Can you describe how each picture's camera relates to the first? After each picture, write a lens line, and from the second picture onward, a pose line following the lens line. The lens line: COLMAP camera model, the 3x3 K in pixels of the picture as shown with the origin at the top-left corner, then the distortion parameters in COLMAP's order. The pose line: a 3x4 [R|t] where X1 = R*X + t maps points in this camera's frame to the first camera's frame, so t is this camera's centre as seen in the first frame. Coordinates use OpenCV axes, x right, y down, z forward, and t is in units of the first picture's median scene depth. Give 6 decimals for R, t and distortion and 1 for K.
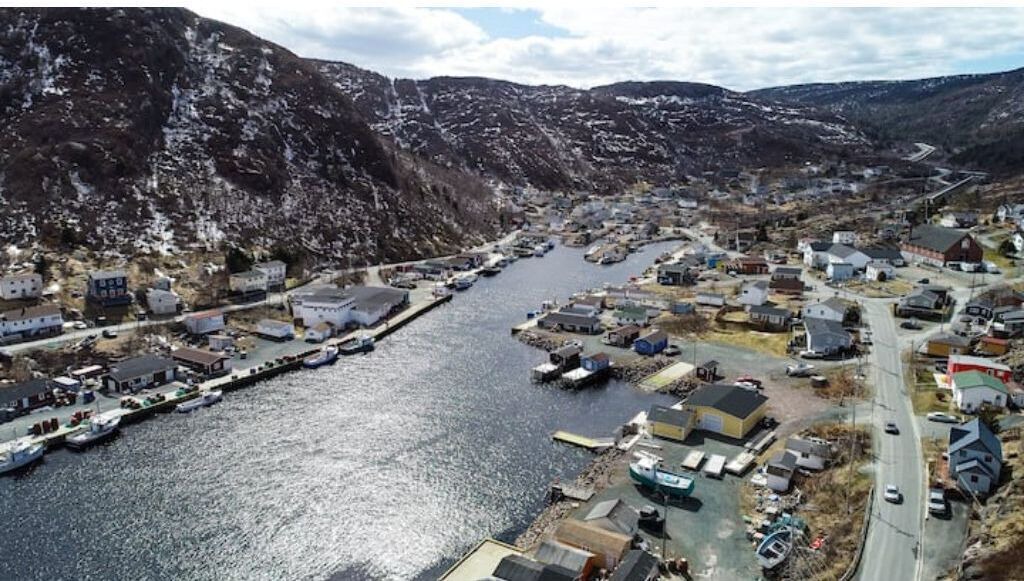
lens RADIAL K [[715.8, 0, 516.6], [0, 715.8, 302.6], [0, 0, 1]] dist [0.230800, -0.248373]
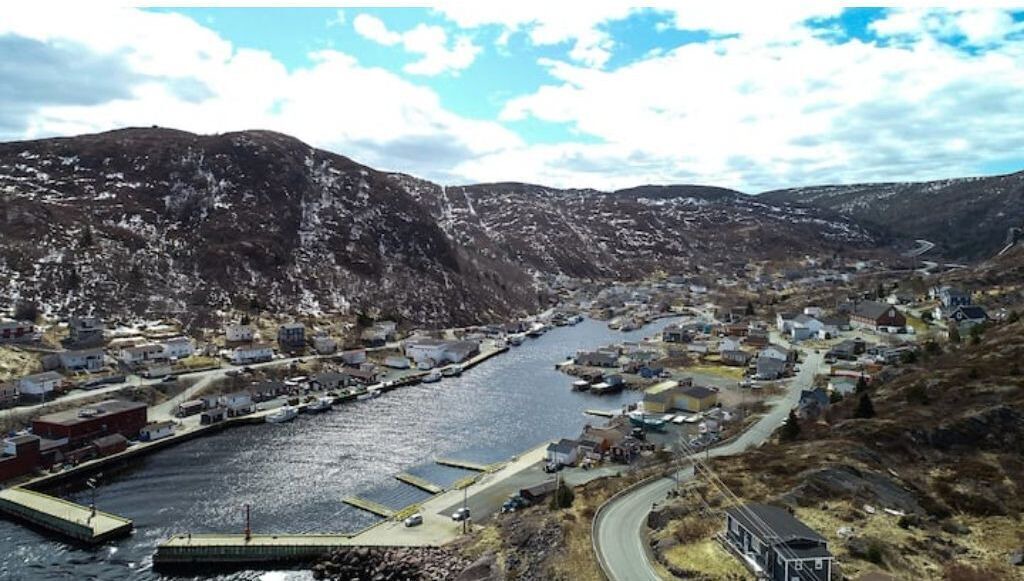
lens RADIAL K [[715.8, 0, 516.6], [0, 715.8, 302.6], [0, 0, 1]] dist [0.230800, -0.248373]
pose [[0.999234, 0.000866, -0.039130, -0.017132], [-0.005855, 0.991813, -0.127562, 0.058509], [0.038700, 0.127693, 0.991058, -0.266583]]
